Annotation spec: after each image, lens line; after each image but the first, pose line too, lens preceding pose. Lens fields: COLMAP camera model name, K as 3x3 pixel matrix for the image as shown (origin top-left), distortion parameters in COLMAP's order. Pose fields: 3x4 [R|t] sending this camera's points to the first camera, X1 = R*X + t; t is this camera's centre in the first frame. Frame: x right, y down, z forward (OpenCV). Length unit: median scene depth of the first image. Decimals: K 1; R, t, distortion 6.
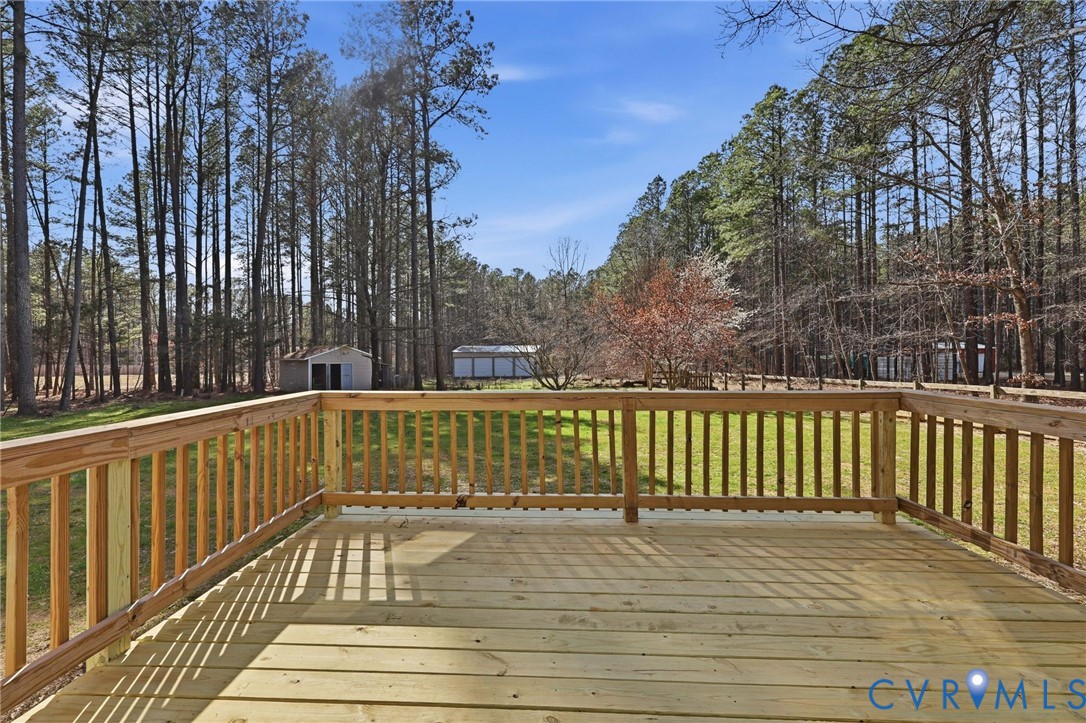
lens RADIAL K [[441.5, 0, 546.5], [0, 441.5, 354.5], [0, 0, 1]] dist [-0.001688, -0.000215]
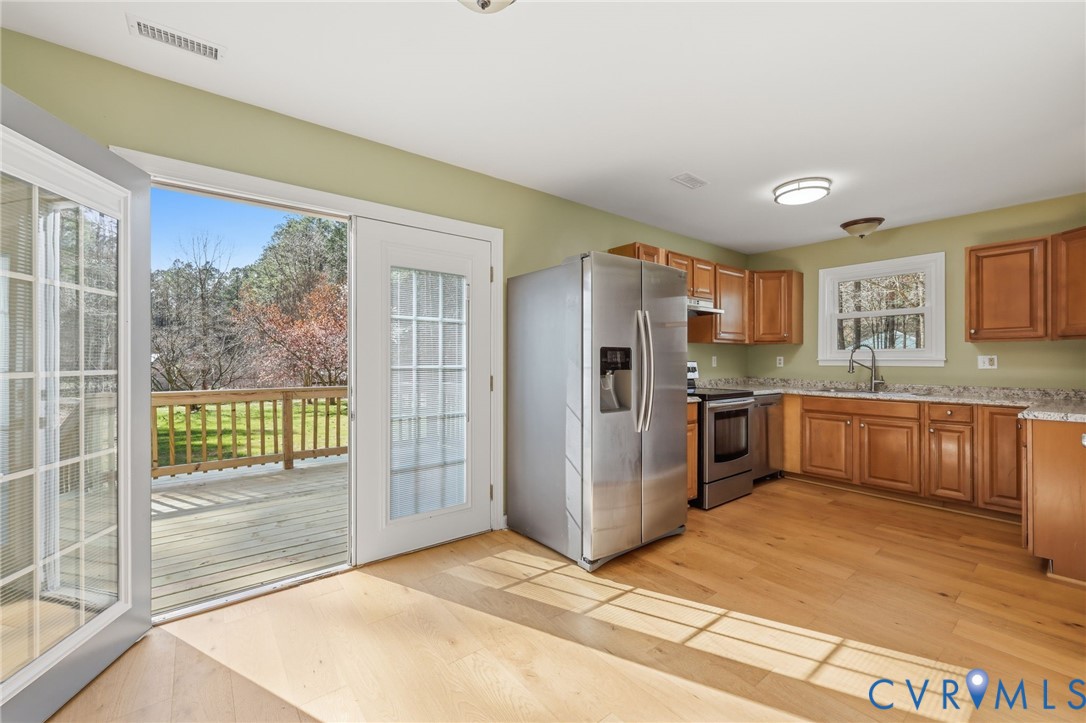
lens RADIAL K [[441.5, 0, 538.1], [0, 441.5, 361.3], [0, 0, 1]] dist [-0.001688, -0.000215]
pose [[0.761569, 0.006090, 0.648055, -0.020038], [-0.000695, 0.999963, -0.008579, -0.000886], [-0.648083, 0.006083, 0.761545, -0.102466]]
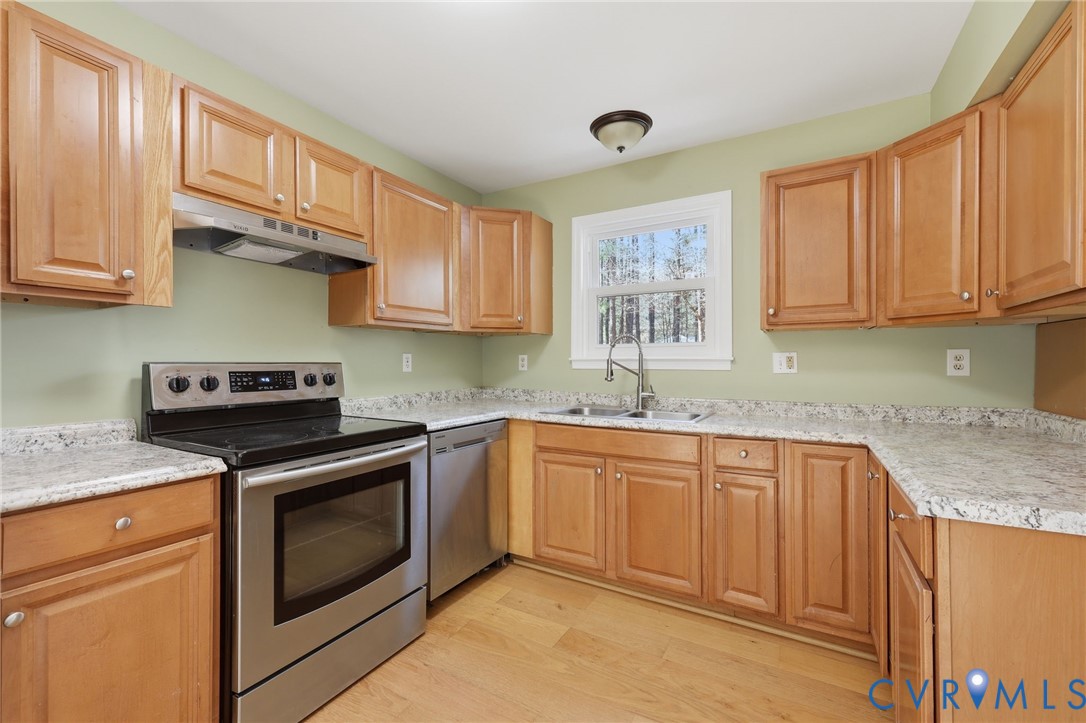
lens RADIAL K [[441.5, 0, 544.5], [0, 441.5, 362.4], [0, 0, 1]] dist [-0.001688, -0.000215]
pose [[0.467123, 0.004611, 0.884180, 0.078283], [0.004966, 0.999957, -0.007839, -0.001549], [-0.884178, 0.008053, 0.467080, -0.086860]]
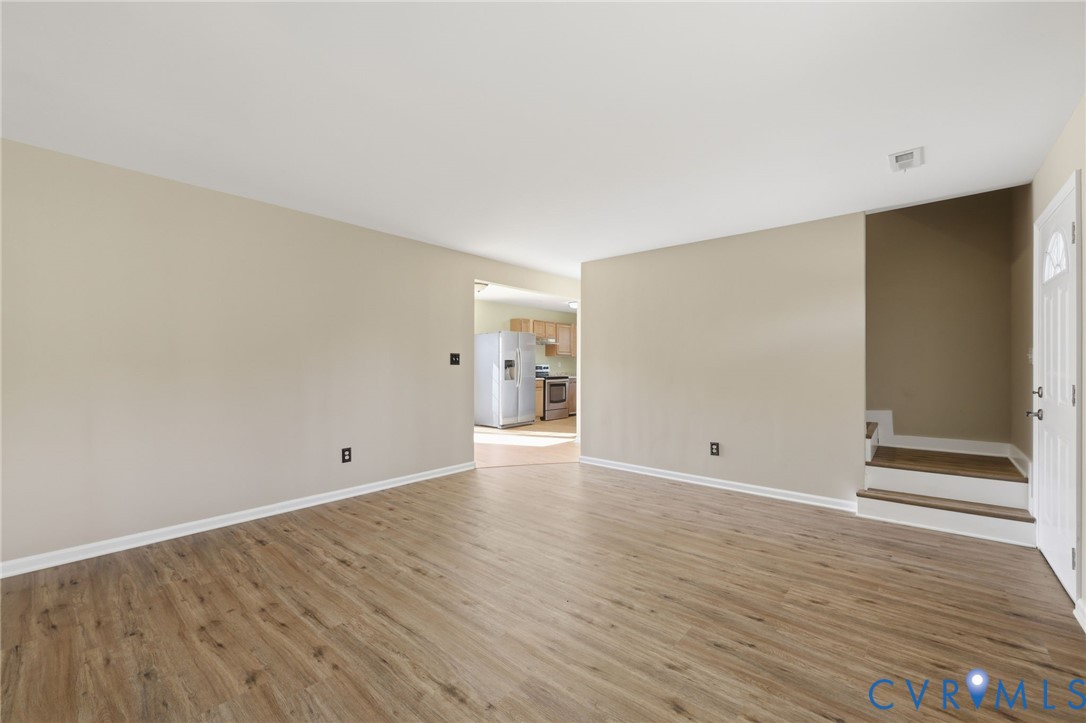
lens RADIAL K [[441.5, 0, 539.7], [0, 441.5, 364.2], [0, 0, 1]] dist [-0.001688, -0.000215]
pose [[0.631877, 0.007536, 0.775032, -0.173030], [-0.002365, 0.999967, -0.007795, 0.000565], [-0.775065, 0.003092, 0.631874, -0.253824]]
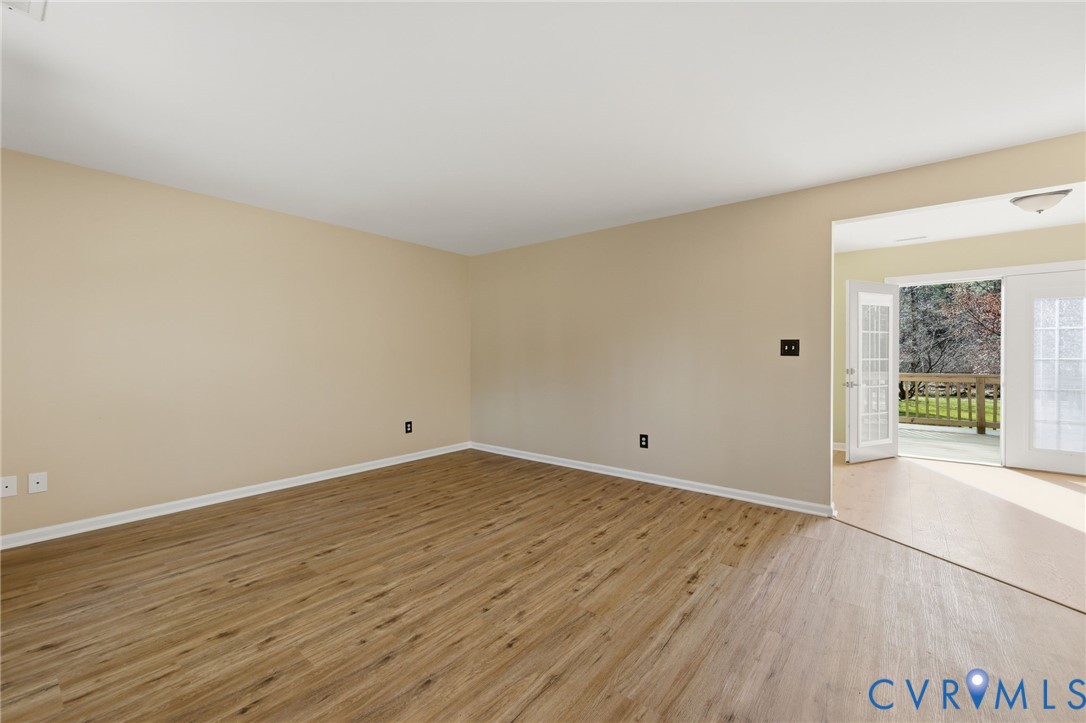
lens RADIAL K [[441.5, 0, 540.7], [0, 441.5, 355.2], [0, 0, 1]] dist [-0.001688, -0.000215]
pose [[0.799738, 0.007102, -0.600307, -0.030946], [-0.008605, 0.999963, 0.000367, -0.000154], [0.600287, 0.004872, 0.799770, -0.257606]]
